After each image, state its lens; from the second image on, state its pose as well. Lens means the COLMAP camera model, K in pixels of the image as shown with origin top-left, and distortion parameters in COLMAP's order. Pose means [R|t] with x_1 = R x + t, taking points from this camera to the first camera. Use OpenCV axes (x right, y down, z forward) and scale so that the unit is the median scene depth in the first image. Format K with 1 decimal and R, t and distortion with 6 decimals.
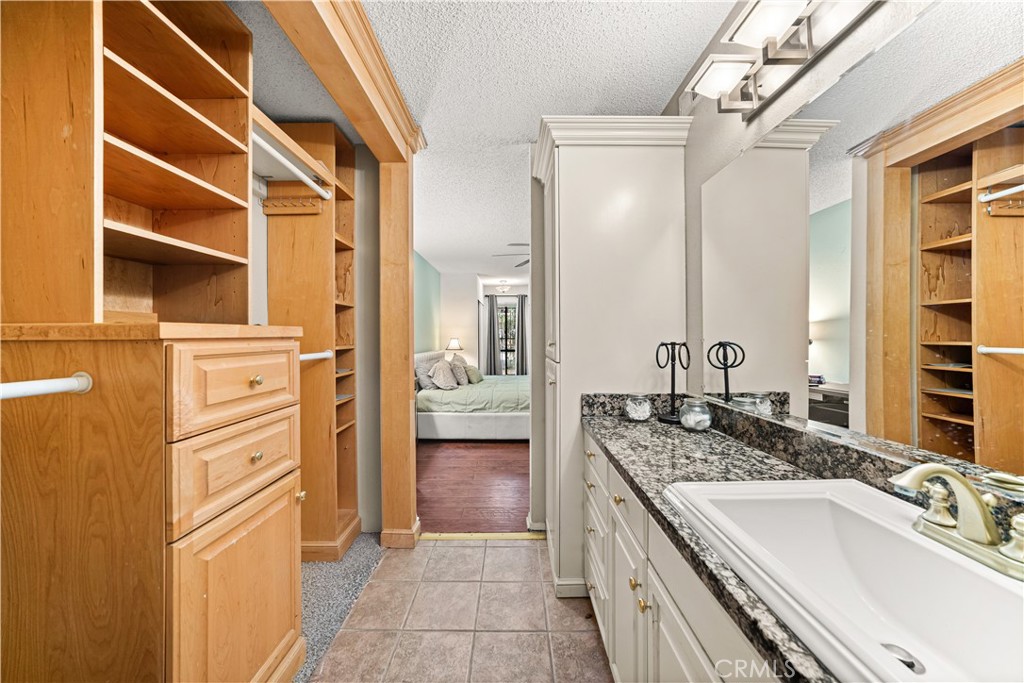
lens RADIAL K [[362.7, 0, 512.0], [0, 362.7, 341.5], [0, 0, 1]] dist [-0.008237, 0.000213]
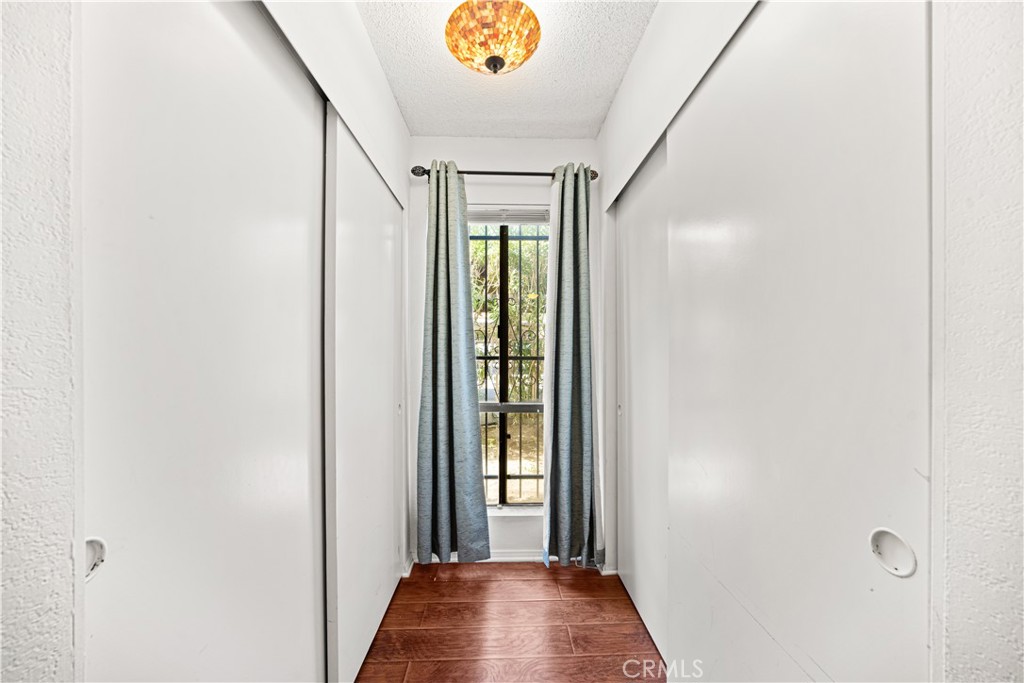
lens RADIAL K [[362.7, 0, 512.0], [0, 362.7, 341.5], [0, 0, 1]] dist [-0.008237, 0.000213]
pose [[0.999602, 0.003290, 0.028008, -0.034962], [-0.003101, 0.999972, -0.006815, -0.035495], [-0.028030, 0.006725, 0.999584, 1.516387]]
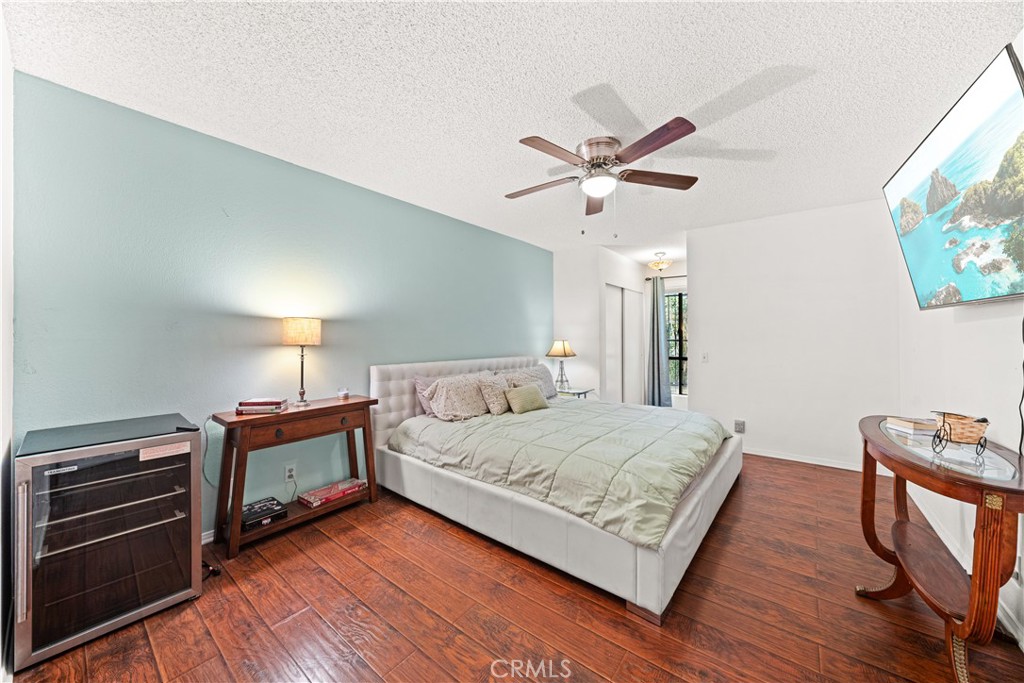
lens RADIAL K [[362.7, 0, 512.0], [0, 362.7, 341.5], [0, 0, 1]] dist [-0.008237, 0.000213]
pose [[0.783023, 0.006911, -0.621955, 0.314554], [-0.007868, 0.999968, 0.001205, -0.008732], [0.621944, 0.003950, 0.783052, 0.572031]]
